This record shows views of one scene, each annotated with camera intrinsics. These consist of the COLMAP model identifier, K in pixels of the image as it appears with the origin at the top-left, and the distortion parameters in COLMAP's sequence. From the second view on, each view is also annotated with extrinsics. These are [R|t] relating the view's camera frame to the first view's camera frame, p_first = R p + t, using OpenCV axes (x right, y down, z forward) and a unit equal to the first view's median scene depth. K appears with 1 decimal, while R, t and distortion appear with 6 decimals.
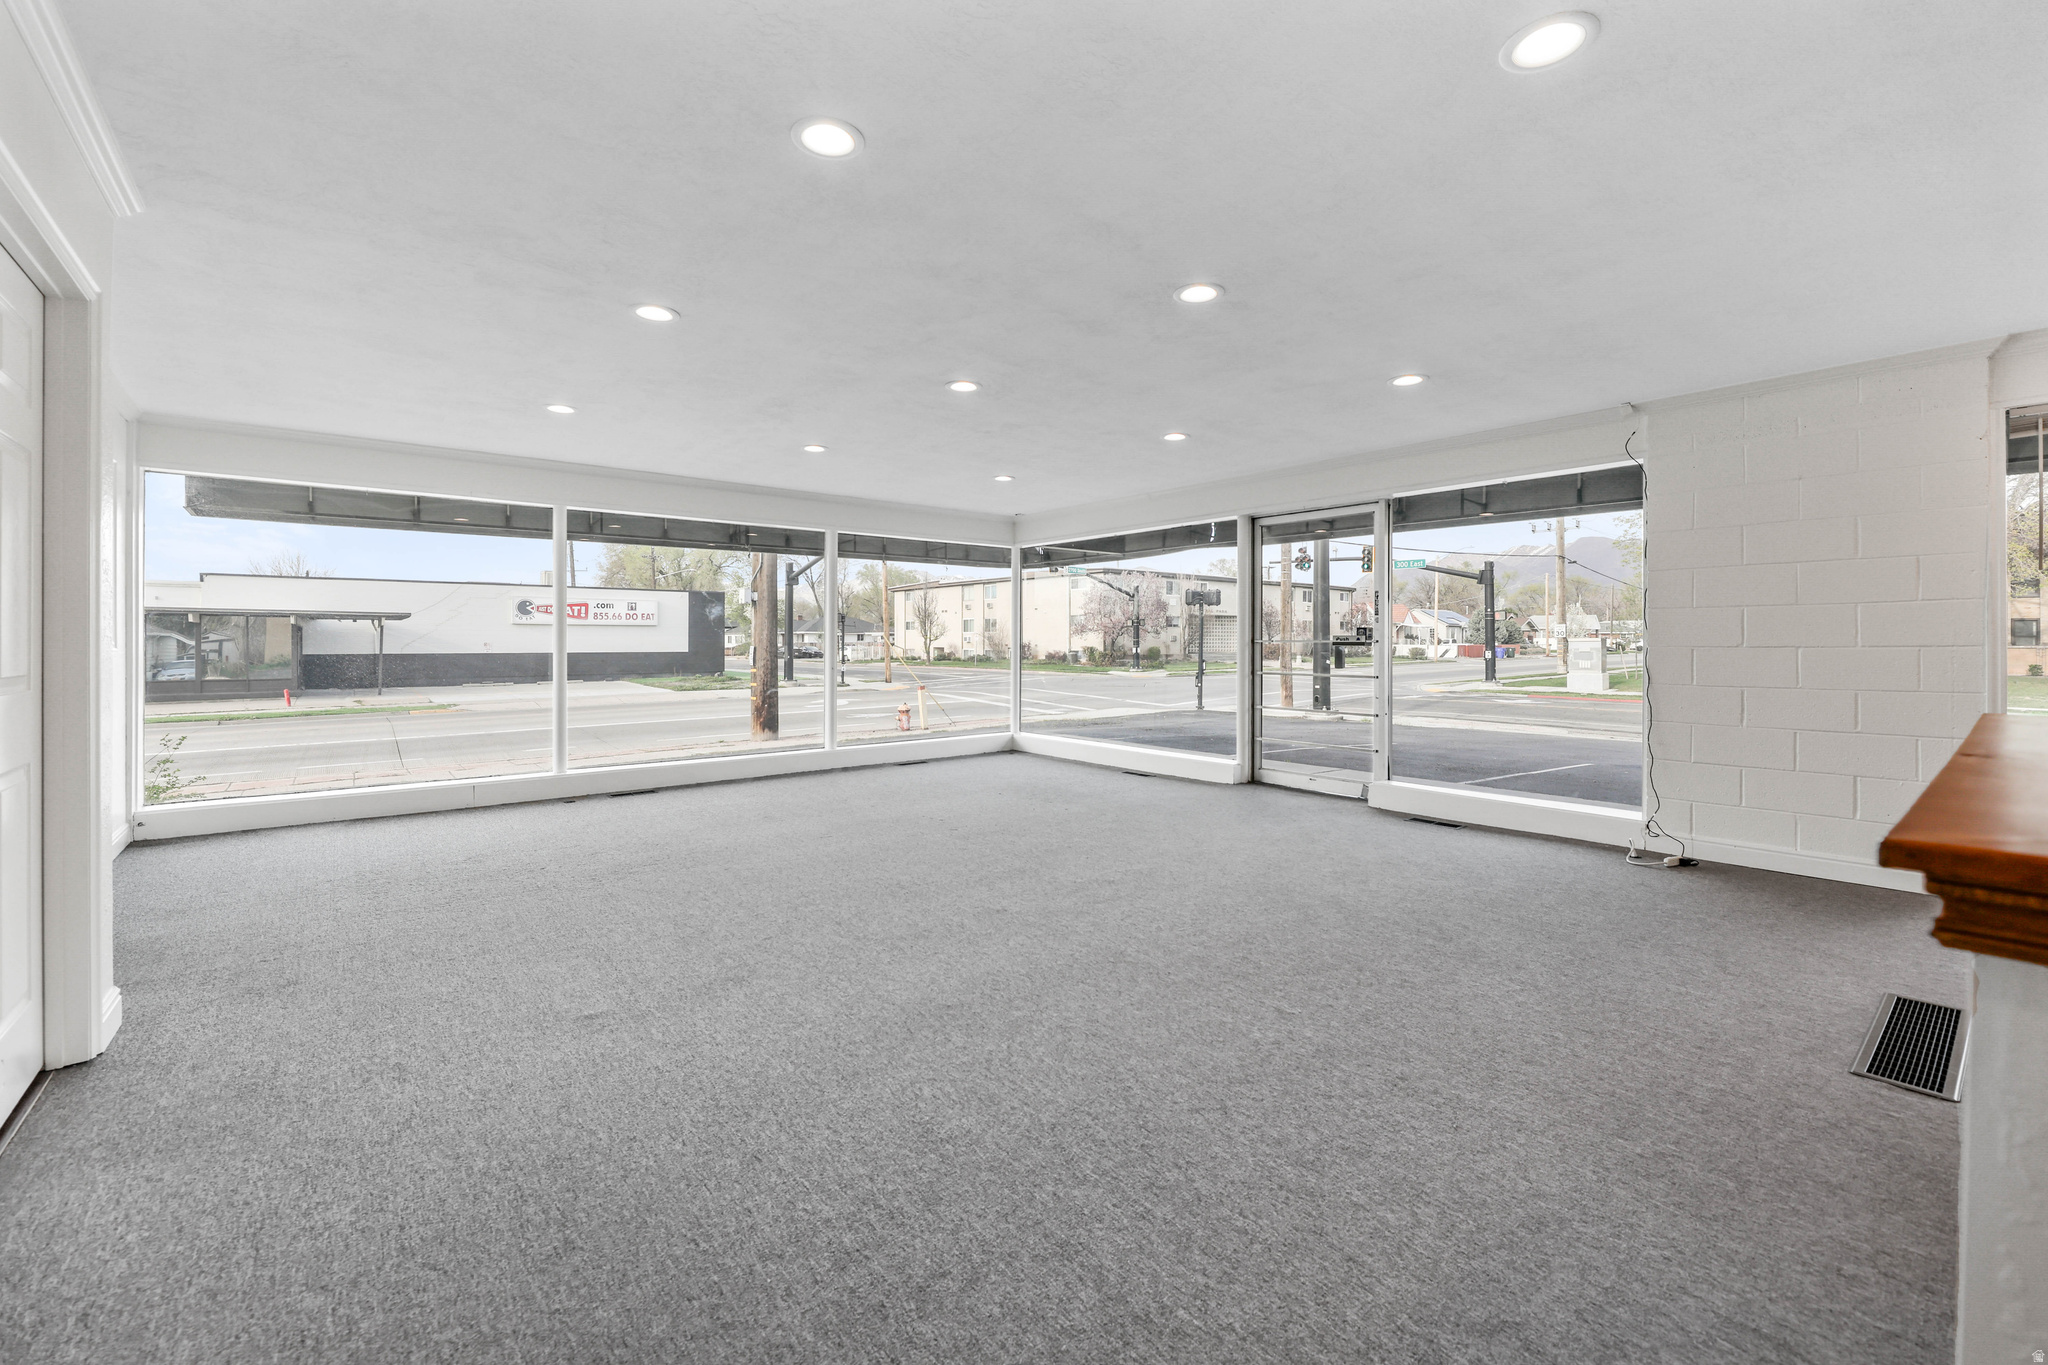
lens RADIAL K [[834.8, 0, 1004.0], [0, 834.8, 640.2], [0, 0, 1]] dist [-0.000369, -0.001718]
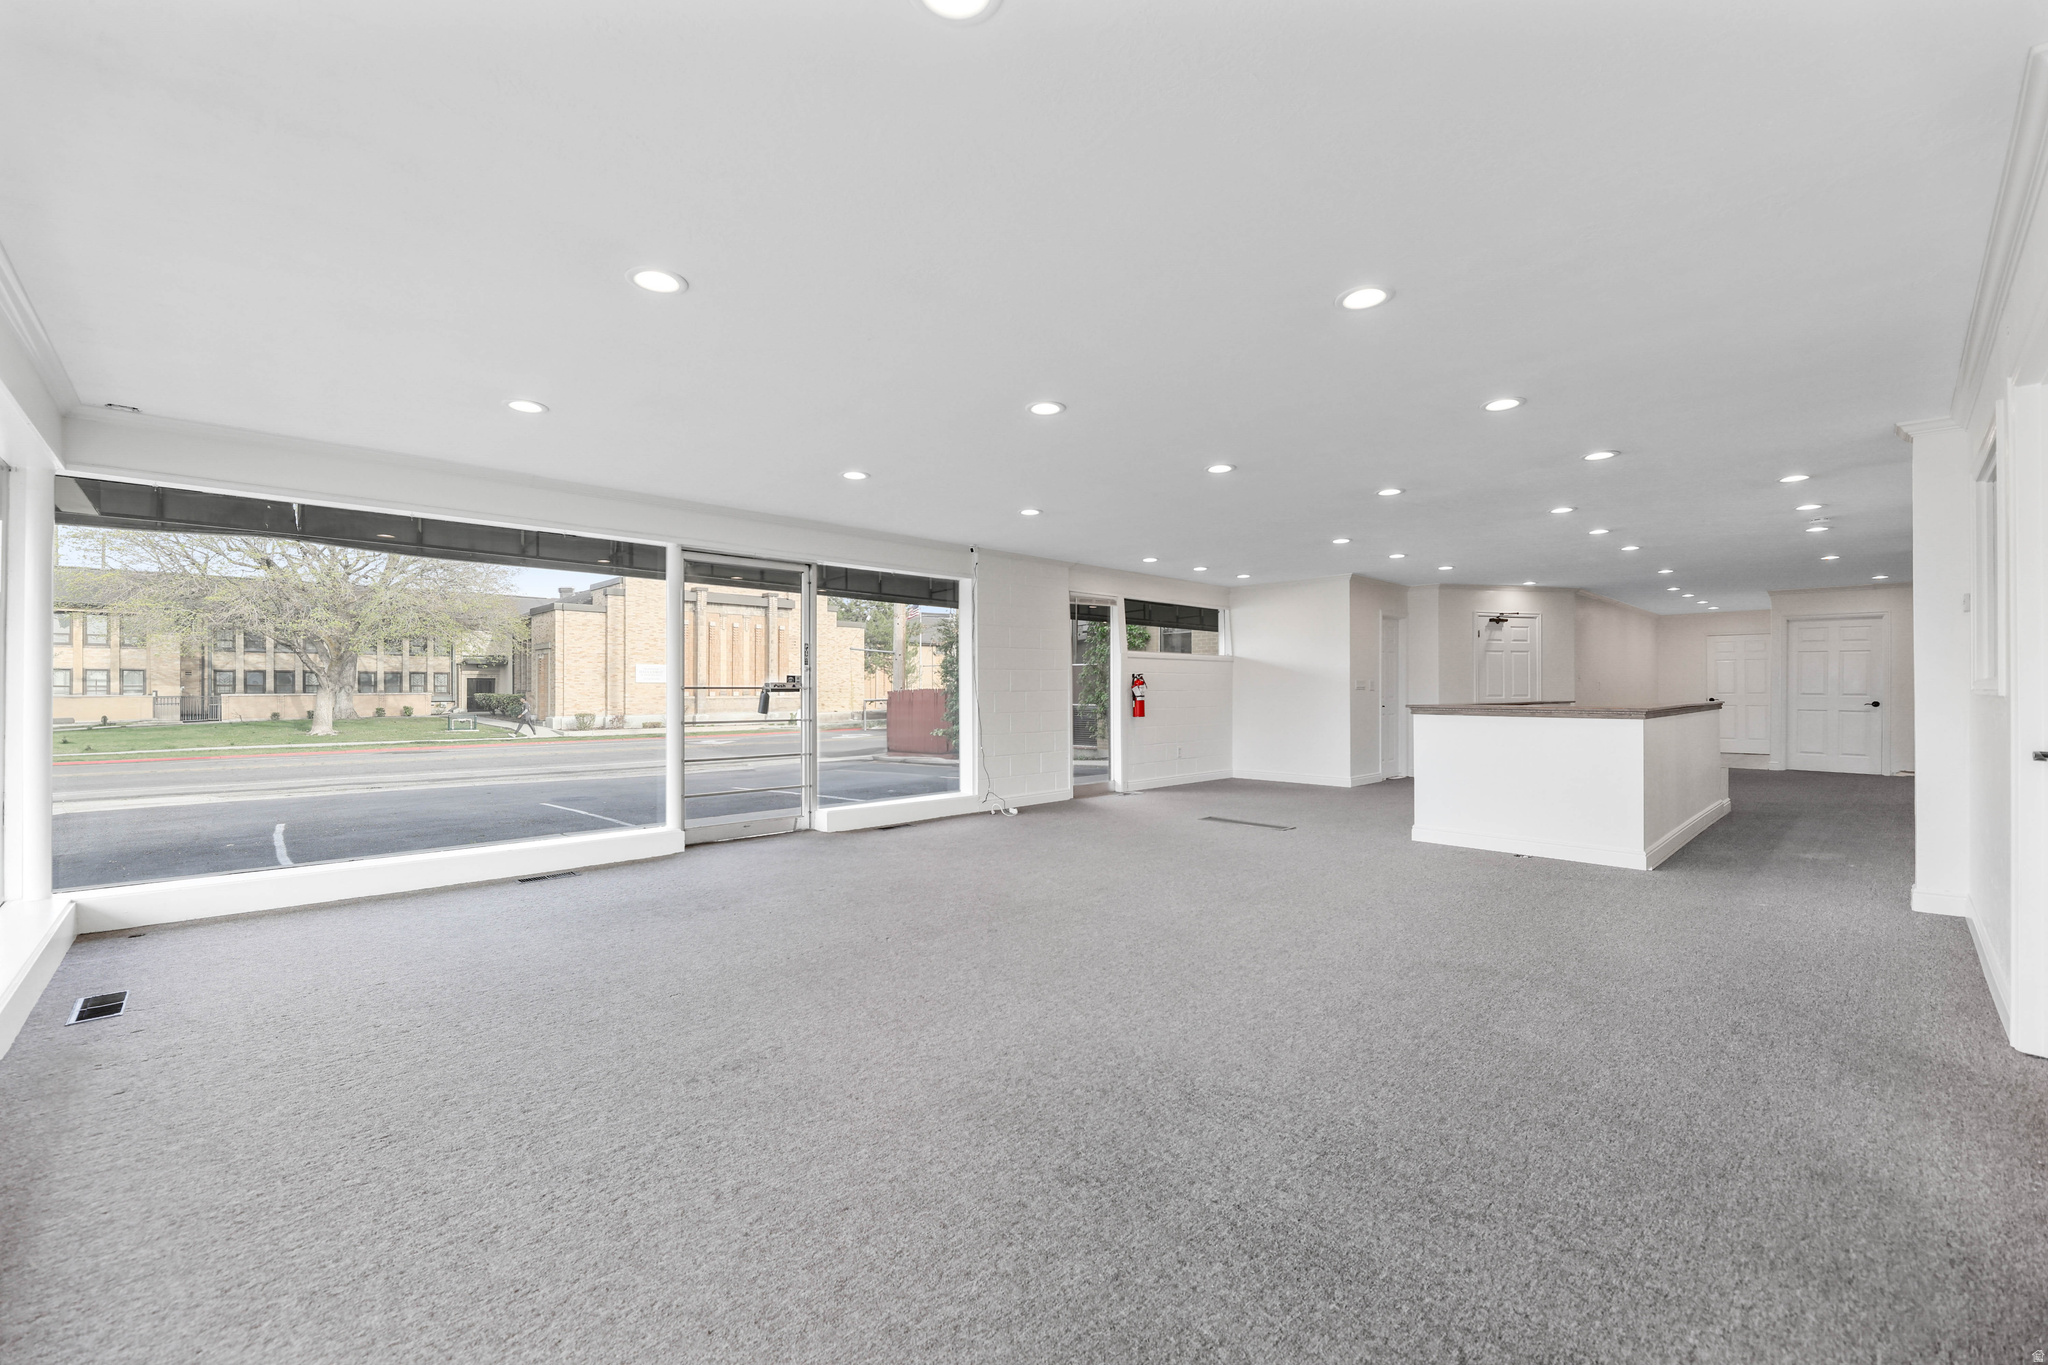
lens RADIAL K [[834.8, 0, 1030.8], [0, 834.8, 686.3], [0, 0, 1]] dist [-0.000369, -0.001718]
pose [[-0.094074, 0.003965, 0.995557, -0.755415], [-0.001102, 0.999991, -0.004086, 0.003189], [-0.995565, -0.001482, -0.094069, 0.875458]]
